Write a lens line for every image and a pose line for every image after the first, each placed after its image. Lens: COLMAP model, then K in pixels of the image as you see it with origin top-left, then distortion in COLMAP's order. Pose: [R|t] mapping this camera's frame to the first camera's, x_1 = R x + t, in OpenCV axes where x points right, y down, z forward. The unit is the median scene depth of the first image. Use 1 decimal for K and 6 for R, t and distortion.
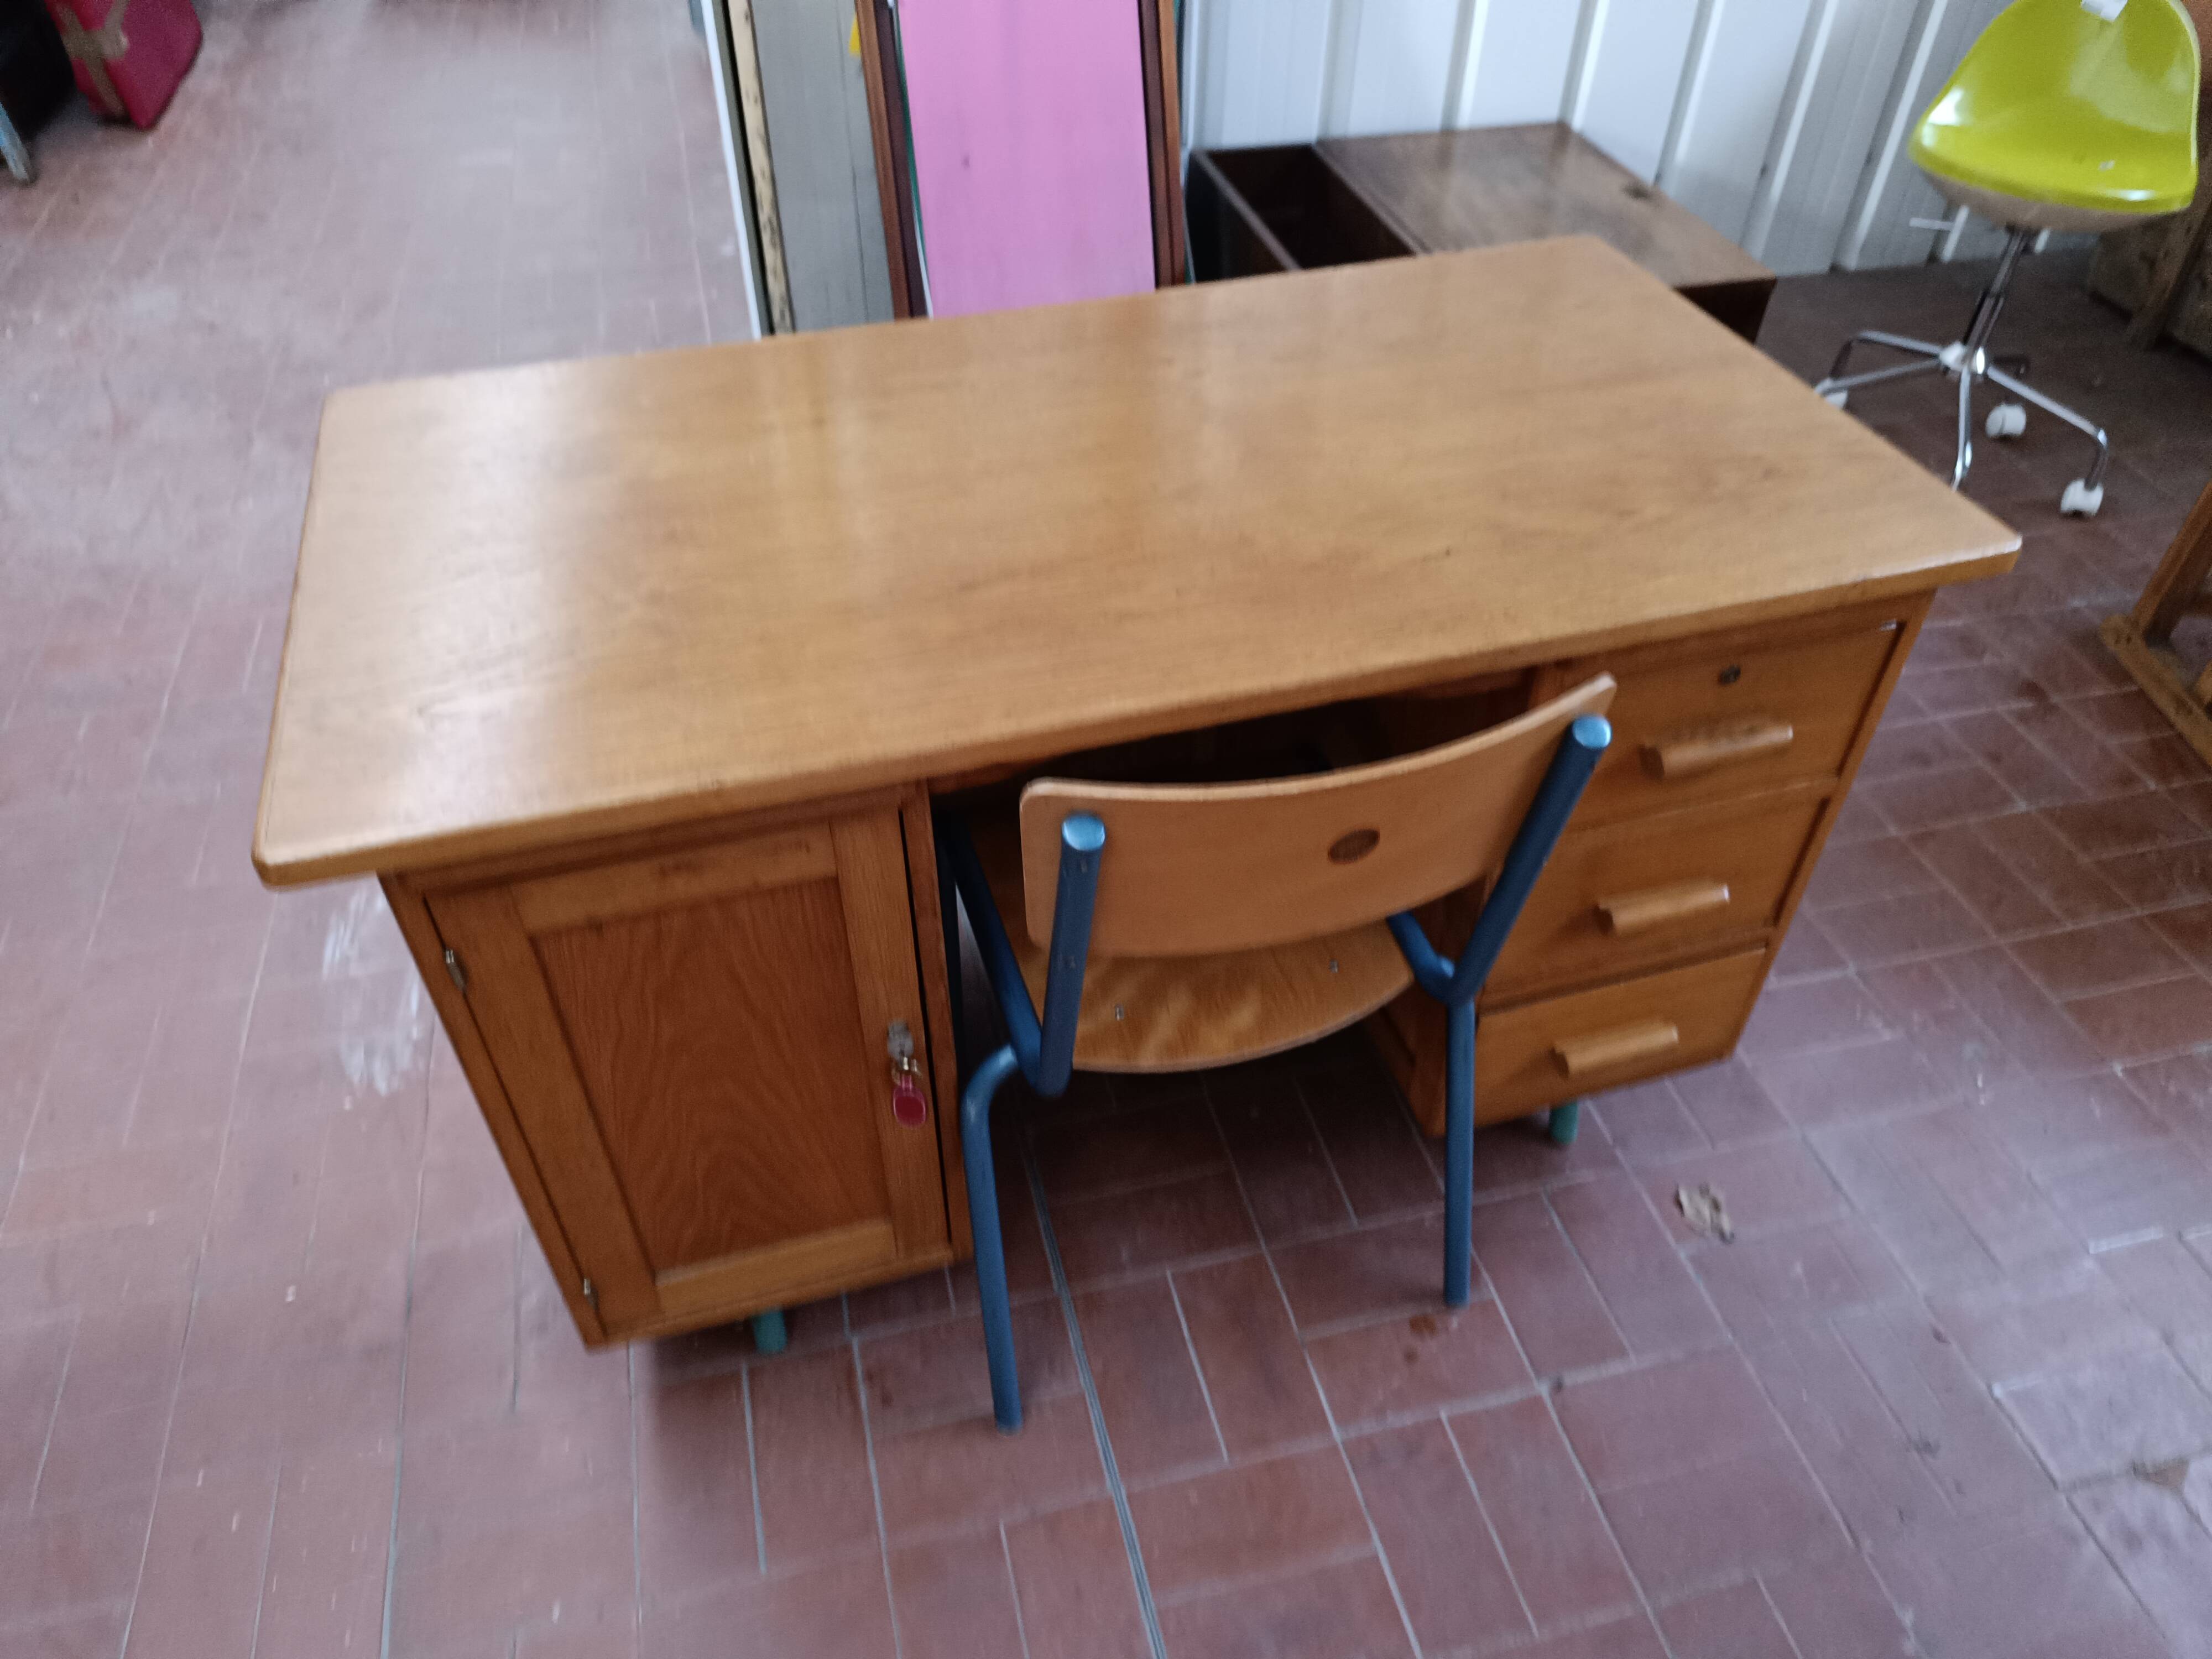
lens RADIAL K [[1523.7, 0, 1112.6], [0, 1523.7, 861.7], [0, 0, 1]] dist [0.023551, -0.028658]
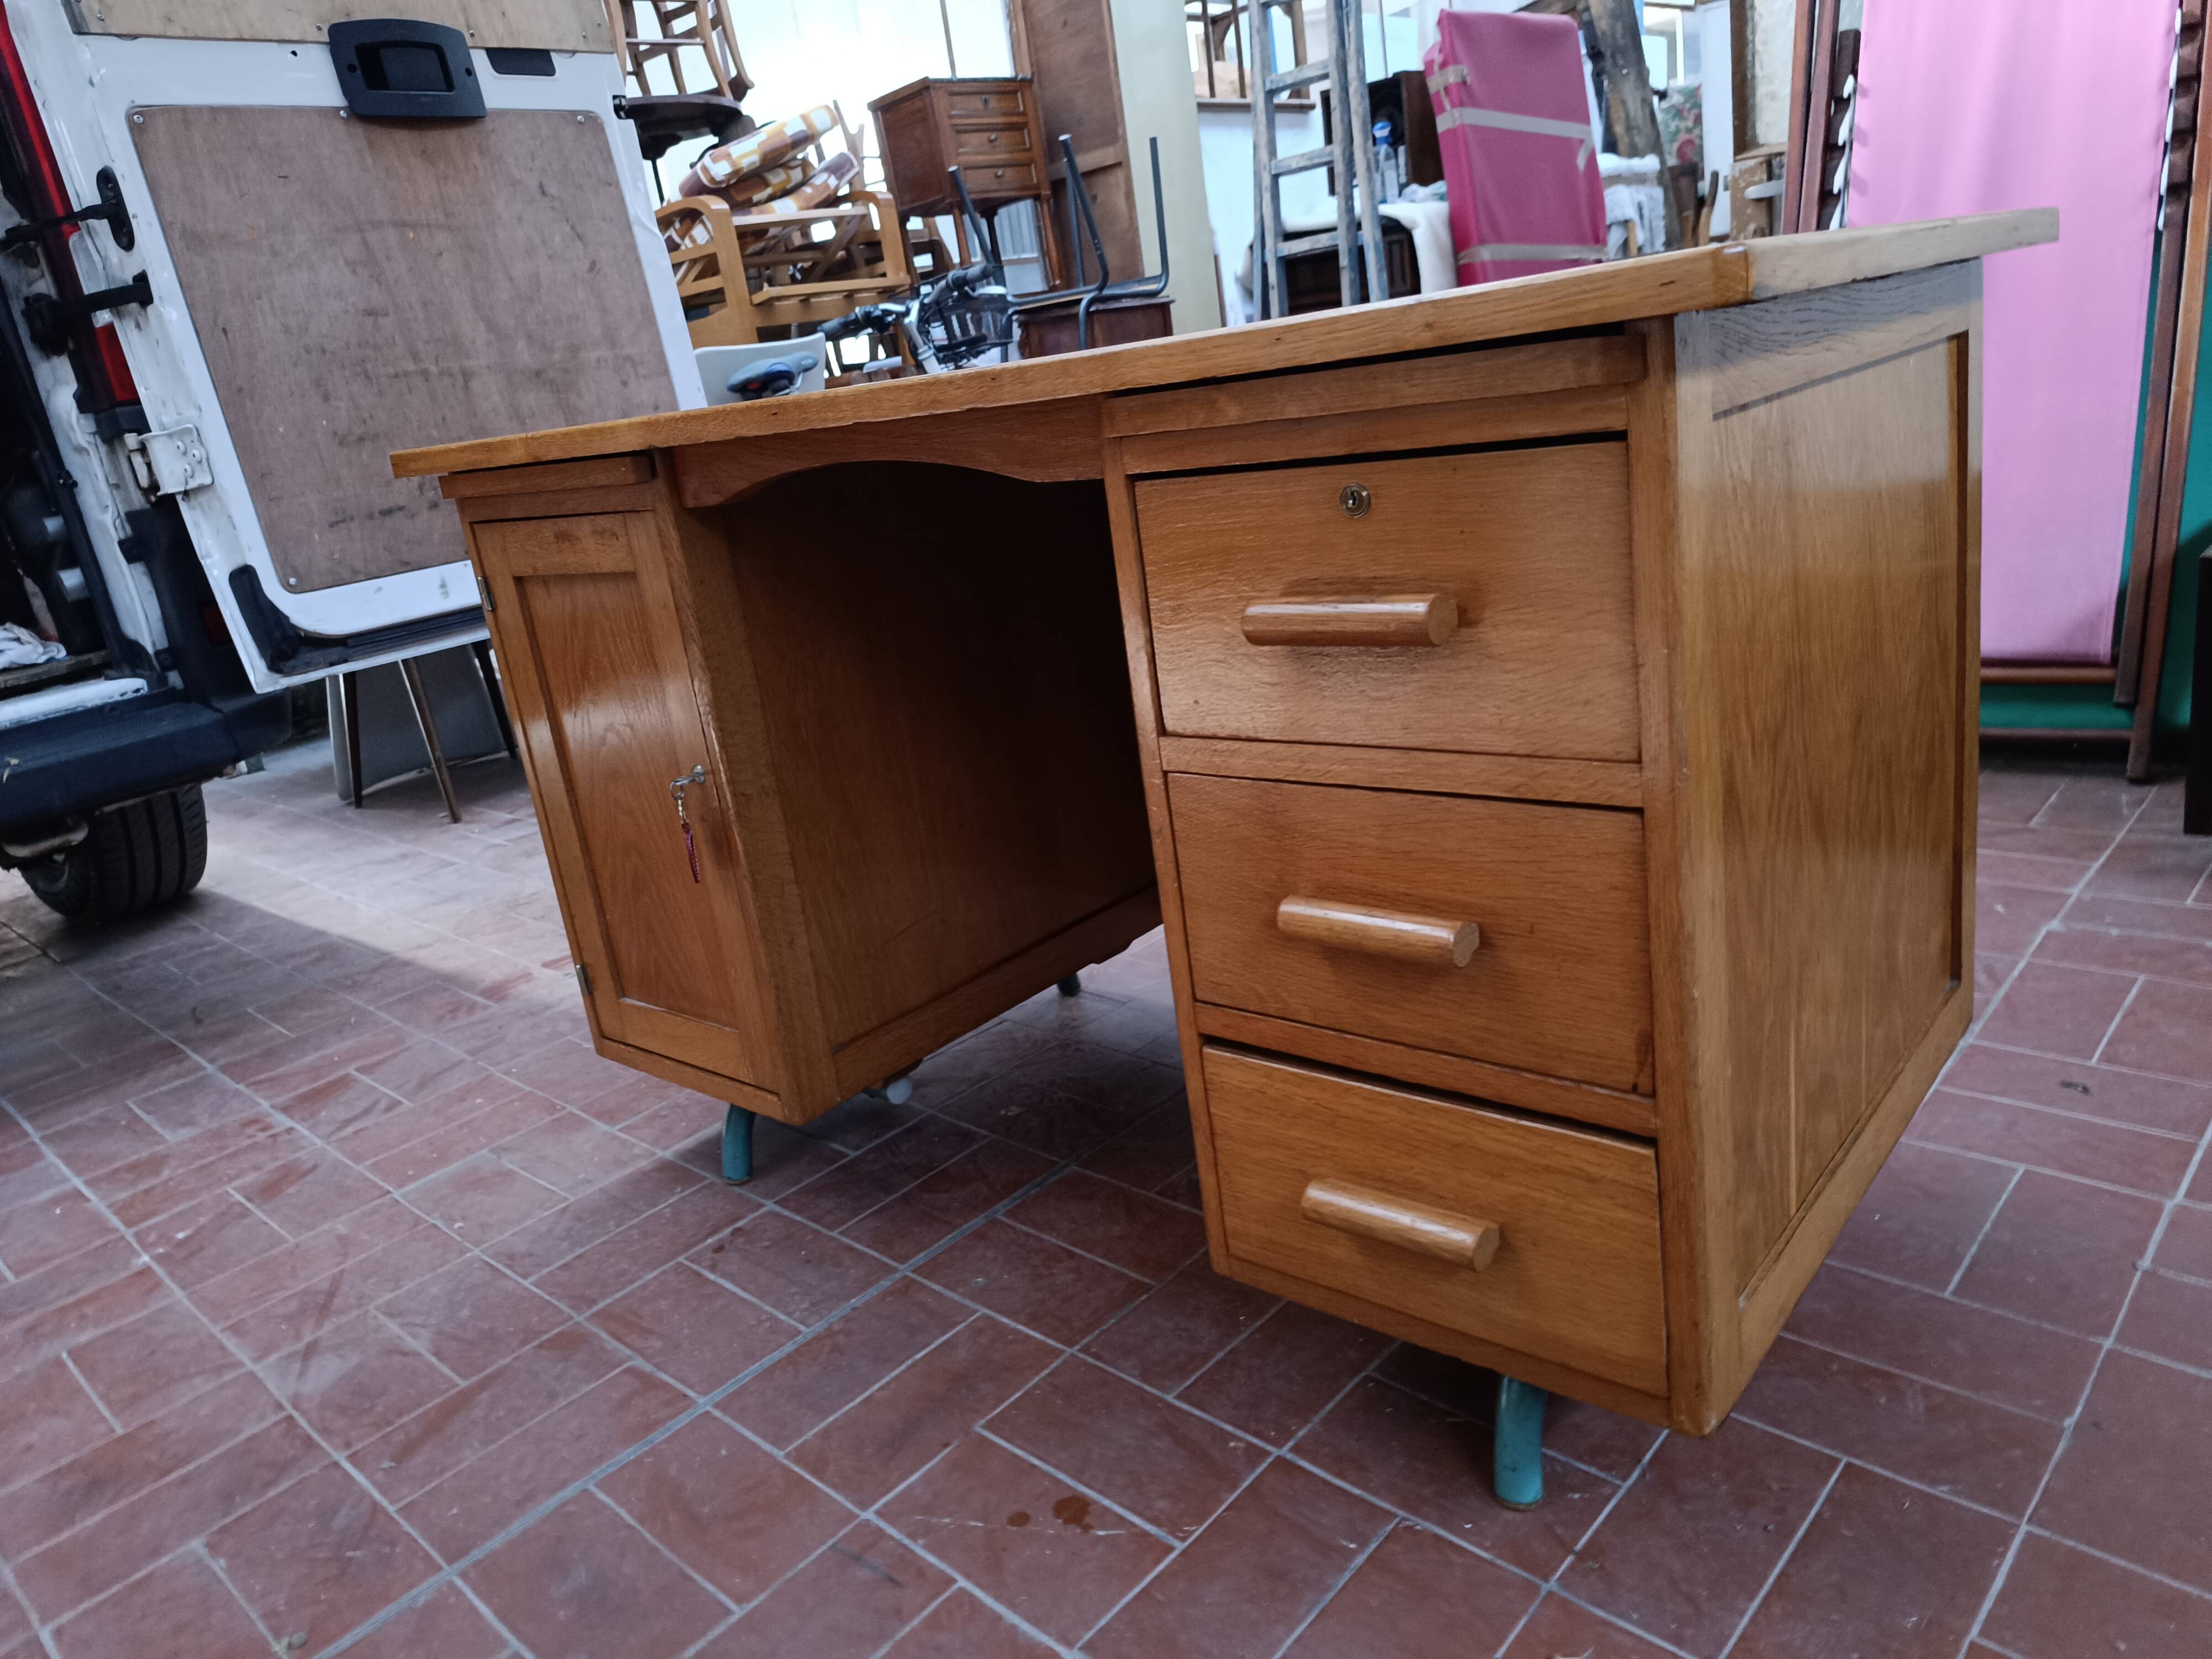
lens RADIAL K [[1523.7, 0, 1114.4], [0, 1523.7, 812.7], [0, 0, 1]] dist [0.023551, -0.028658]
pose [[0.527043, 0.160707, -0.834505, 0.628608], [-0.464445, 0.876811, -0.124473, 0.088189], [0.711700, 0.453184, 0.536756, 0.418982]]
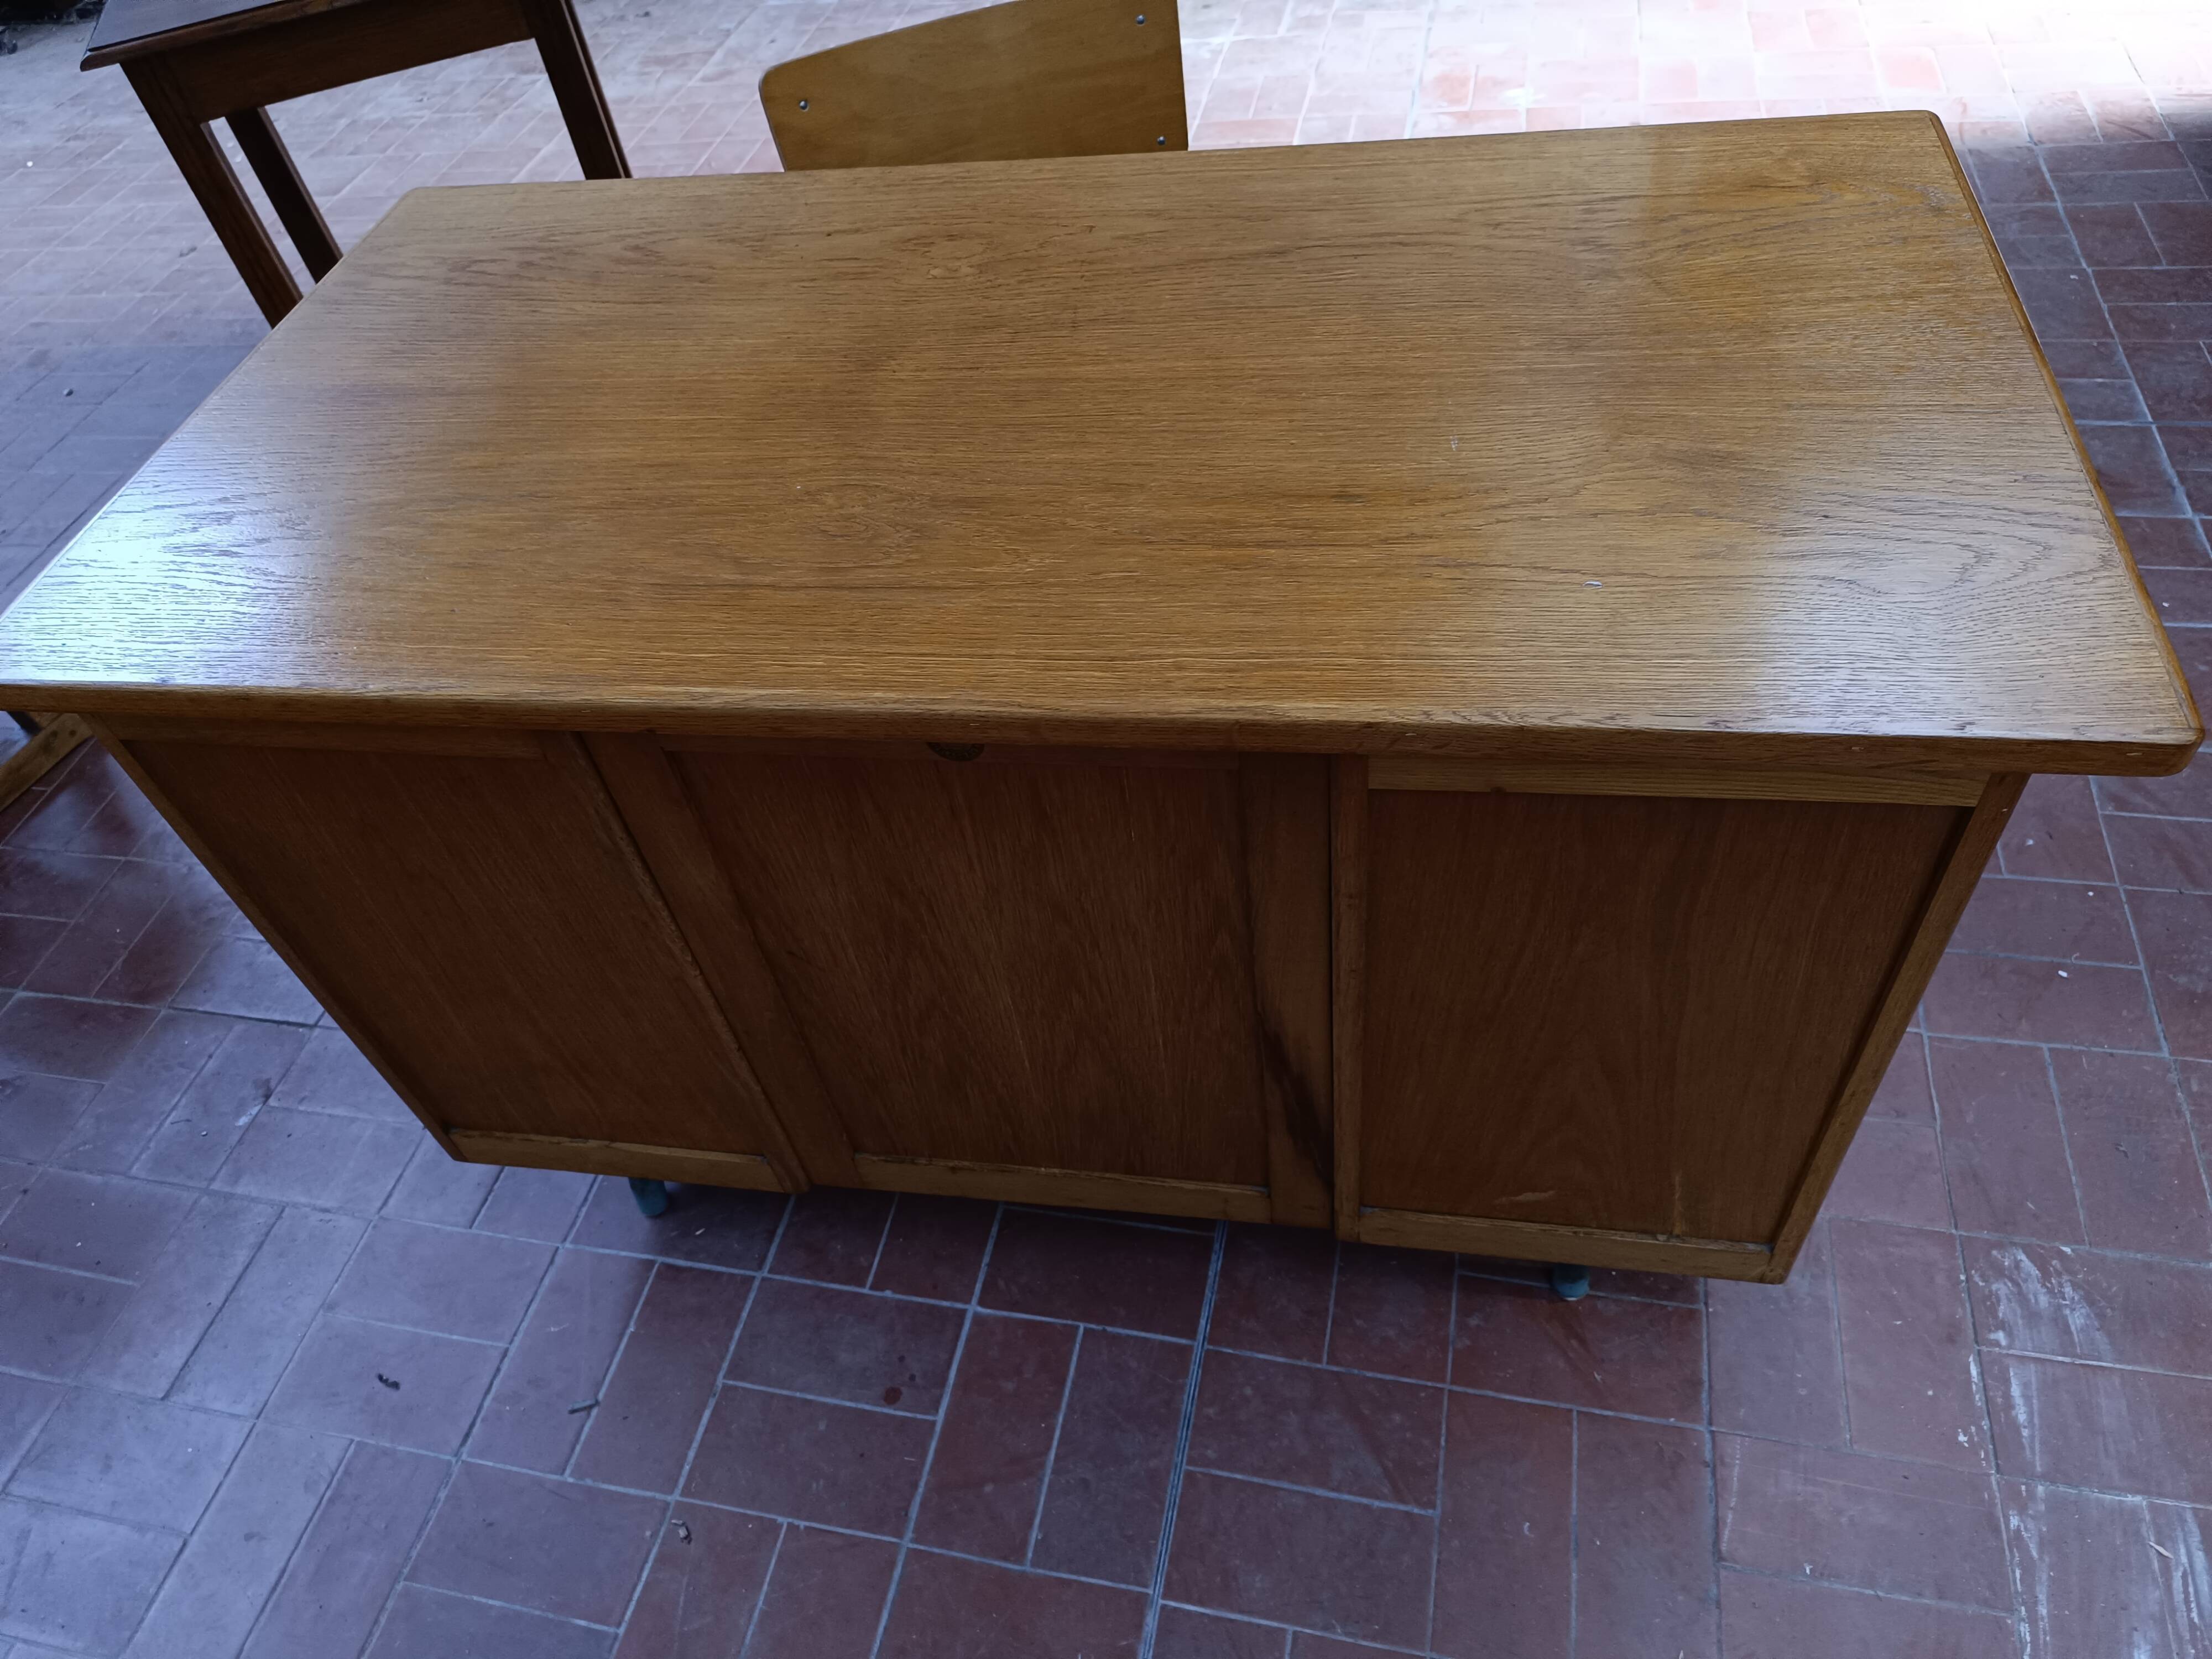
lens RADIAL K [[1523.7, 0, 1096.5], [0, 1523.7, 833.8], [0, 0, 1]] dist [0.023551, -0.028658]
pose [[-0.890491, -0.259997, 0.373401, -0.282738], [0.382558, 0.016455, 0.923785, -0.700256], [-0.246326, 0.965469, 0.084811, 0.807692]]
